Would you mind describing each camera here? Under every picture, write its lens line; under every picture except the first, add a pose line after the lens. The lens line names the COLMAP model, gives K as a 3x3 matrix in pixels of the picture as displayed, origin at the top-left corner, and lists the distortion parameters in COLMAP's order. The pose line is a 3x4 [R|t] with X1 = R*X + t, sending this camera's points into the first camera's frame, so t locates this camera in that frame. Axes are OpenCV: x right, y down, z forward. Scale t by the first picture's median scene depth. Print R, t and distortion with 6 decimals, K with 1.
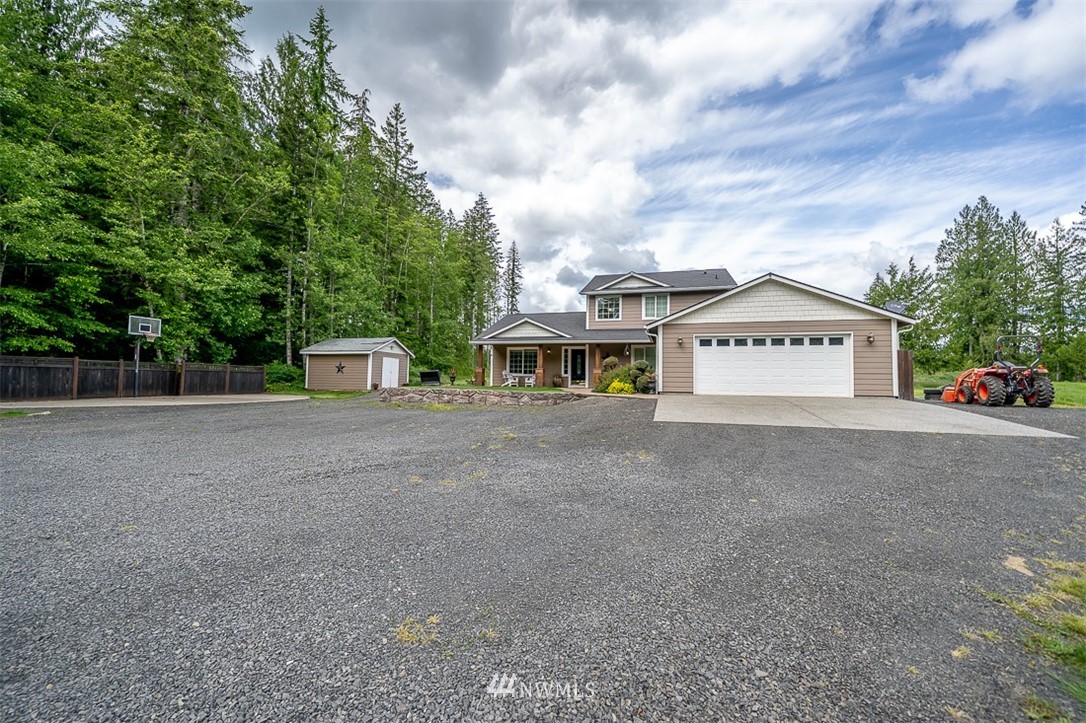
lens RADIAL K [[452.1, 0, 543.0], [0, 452.1, 361.5], [0, 0, 1]] dist [-0.000129, 0.000017]
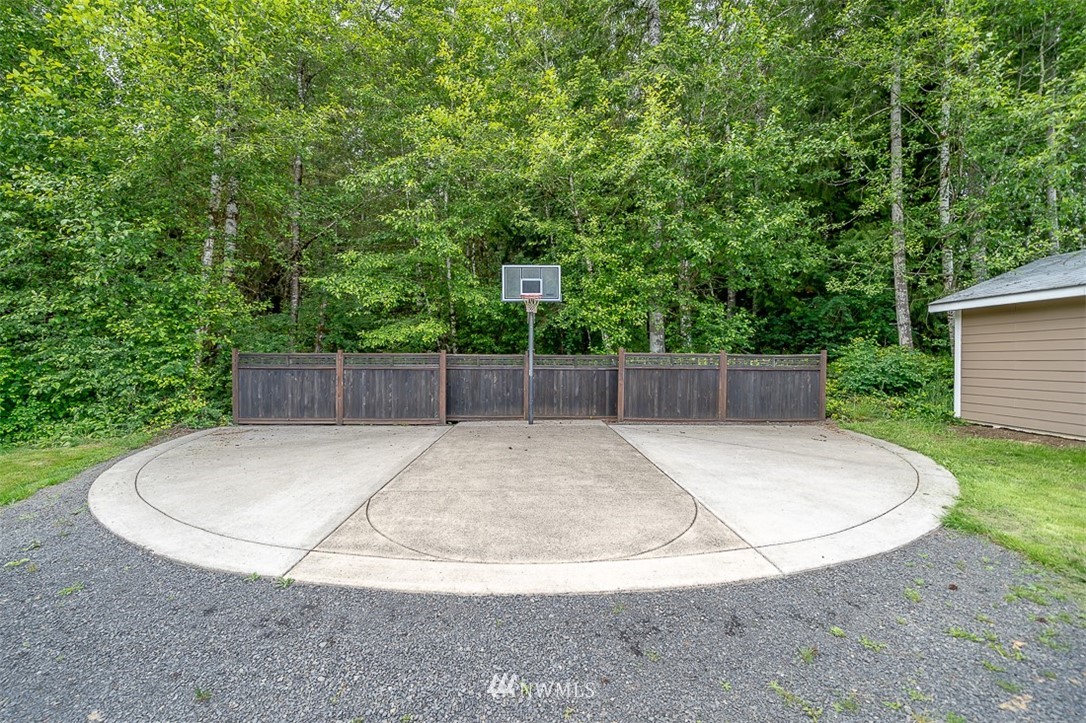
lens RADIAL K [[419.0, 0, 543.0], [0, 419.0, 361.5], [0, 0, 1]] dist [-0.002530, -0.000187]
pose [[0.248496, -0.018551, -0.968455, -0.350891], [0.043588, 0.999018, -0.007952, 0.010333], [0.967652, -0.040237, 0.249061, 0.731978]]
